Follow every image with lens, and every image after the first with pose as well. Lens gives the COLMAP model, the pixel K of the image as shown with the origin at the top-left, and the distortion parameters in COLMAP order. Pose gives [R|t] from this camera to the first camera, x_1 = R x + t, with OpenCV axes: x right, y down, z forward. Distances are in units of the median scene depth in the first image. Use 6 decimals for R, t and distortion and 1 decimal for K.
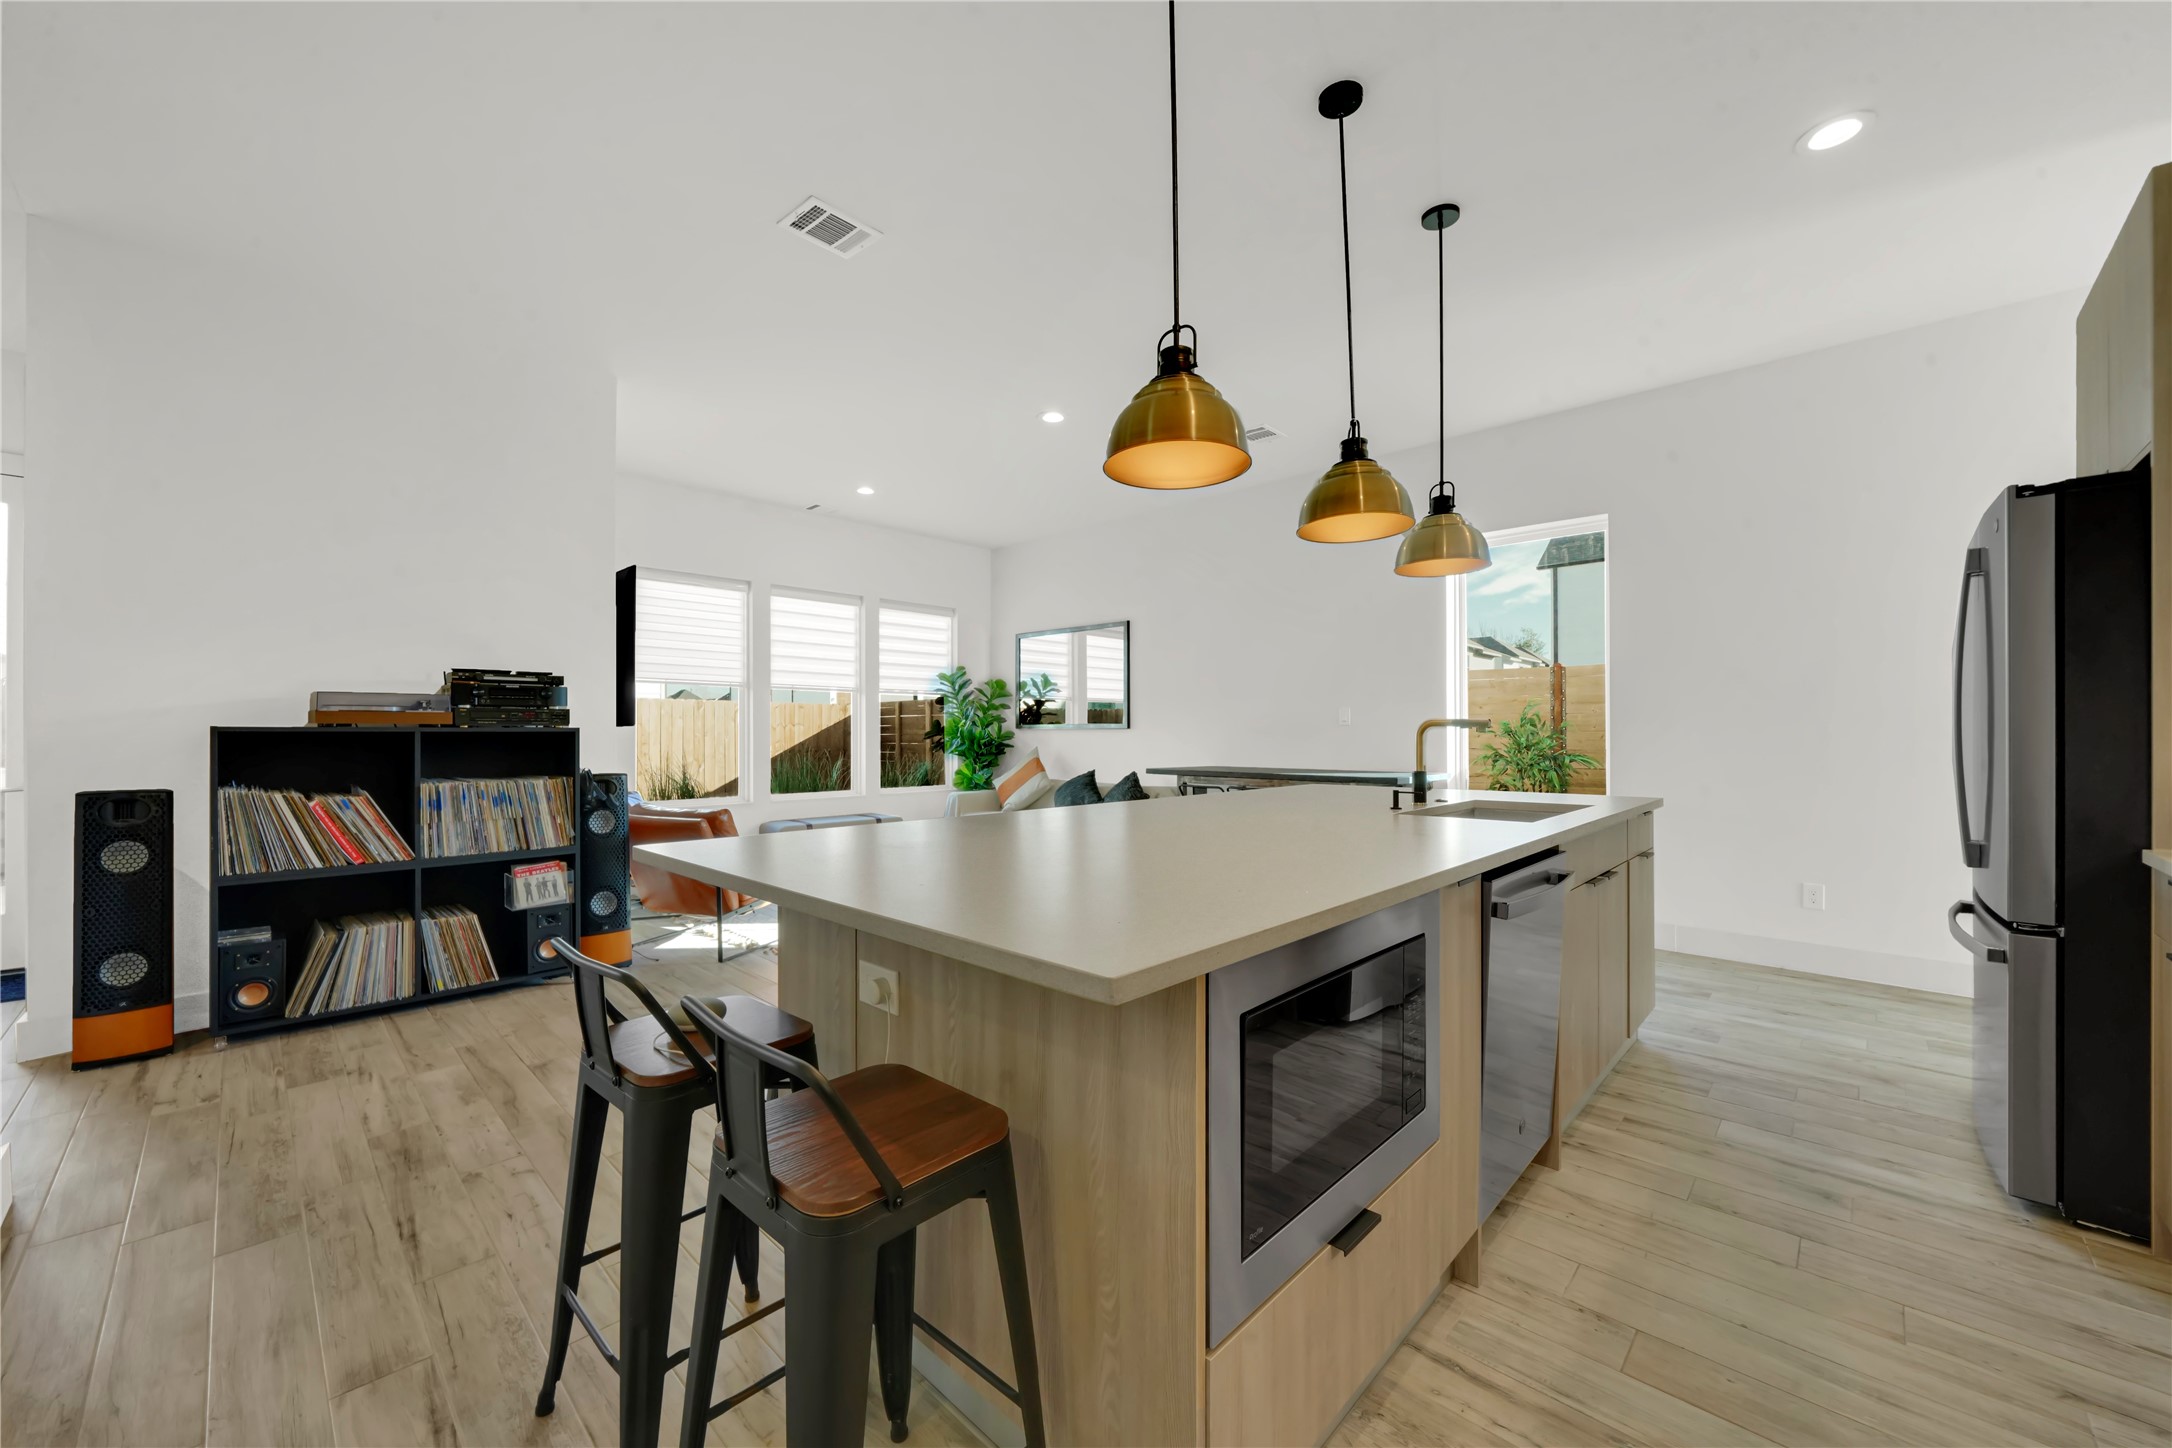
lens RADIAL K [[833.7, 0, 1082.6], [0, 833.7, 733.2], [0, 0, 1]] dist [-0.001254, 0.000080]
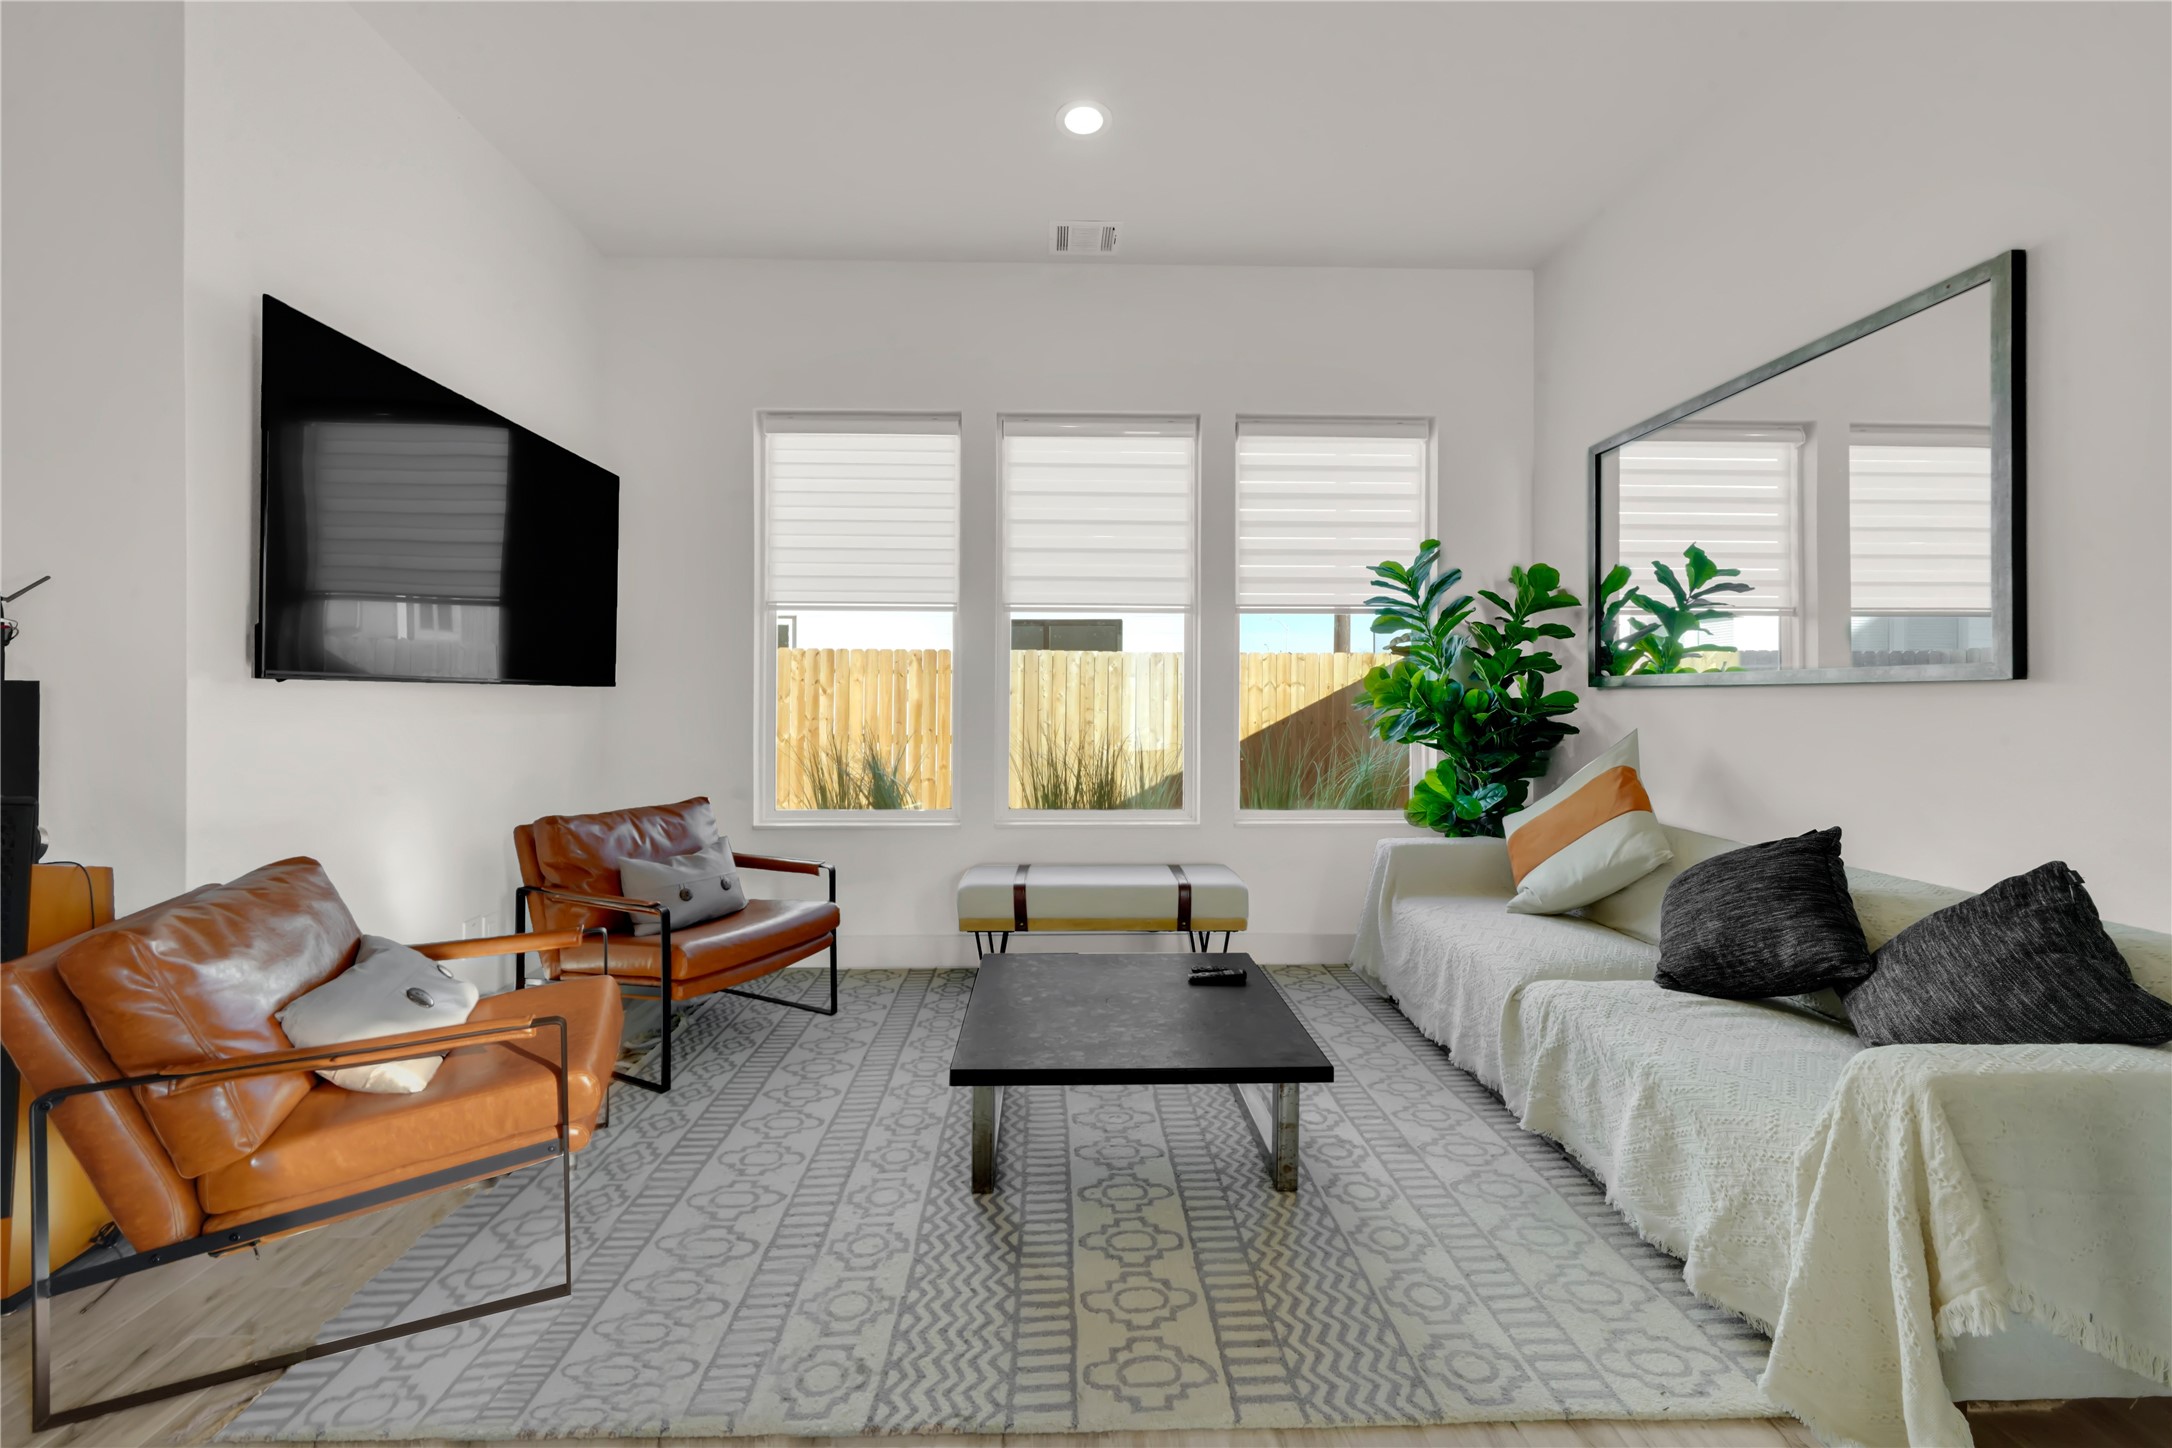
lens RADIAL K [[833.7, 0, 1074.1], [0, 833.7, 690.3], [0, 0, 1]] dist [-0.001254, 0.000080]
pose [[0.706792, -0.002433, -0.707417, 0.027717], [-0.003605, 0.999969, -0.007040, 0.000578], [0.707412, 0.007526, 0.706762, 0.563090]]
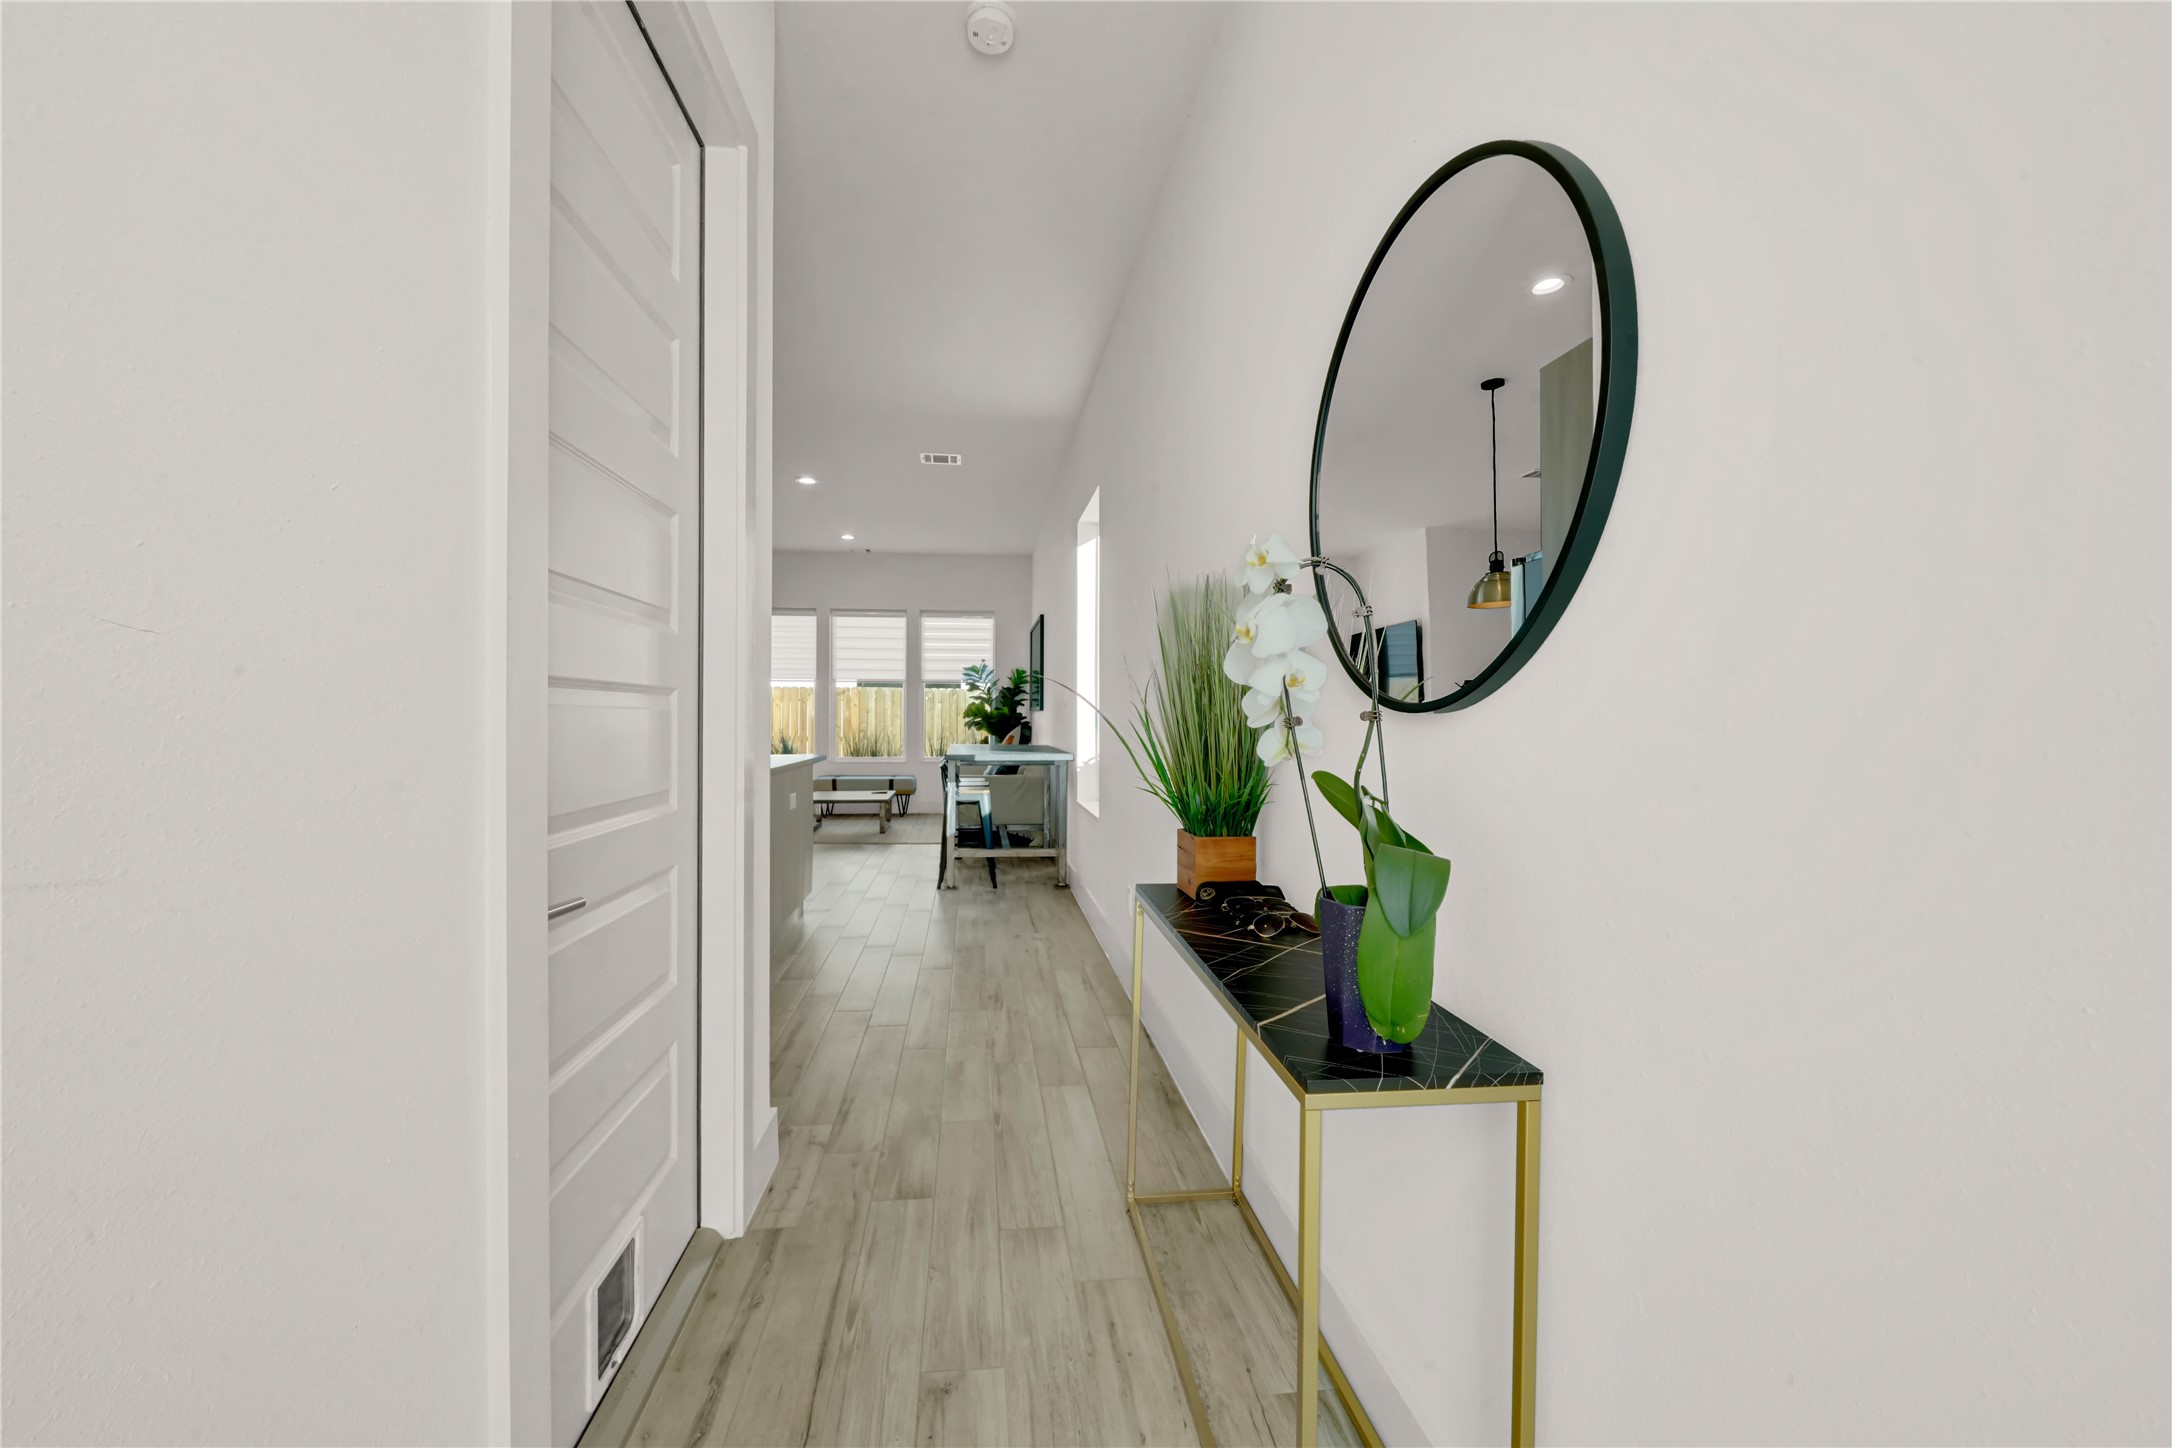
lens RADIAL K [[833.7, 0, 1083.1], [0, 833.7, 722.7], [0, 0, 1]] dist [-0.001254, 0.000080]
pose [[0.770540, 0.009799, -0.637317, 0.741188], [-0.006216, 0.999950, 0.007860, 0.002475], [0.637362, -0.002095, 0.770562, 0.149144]]
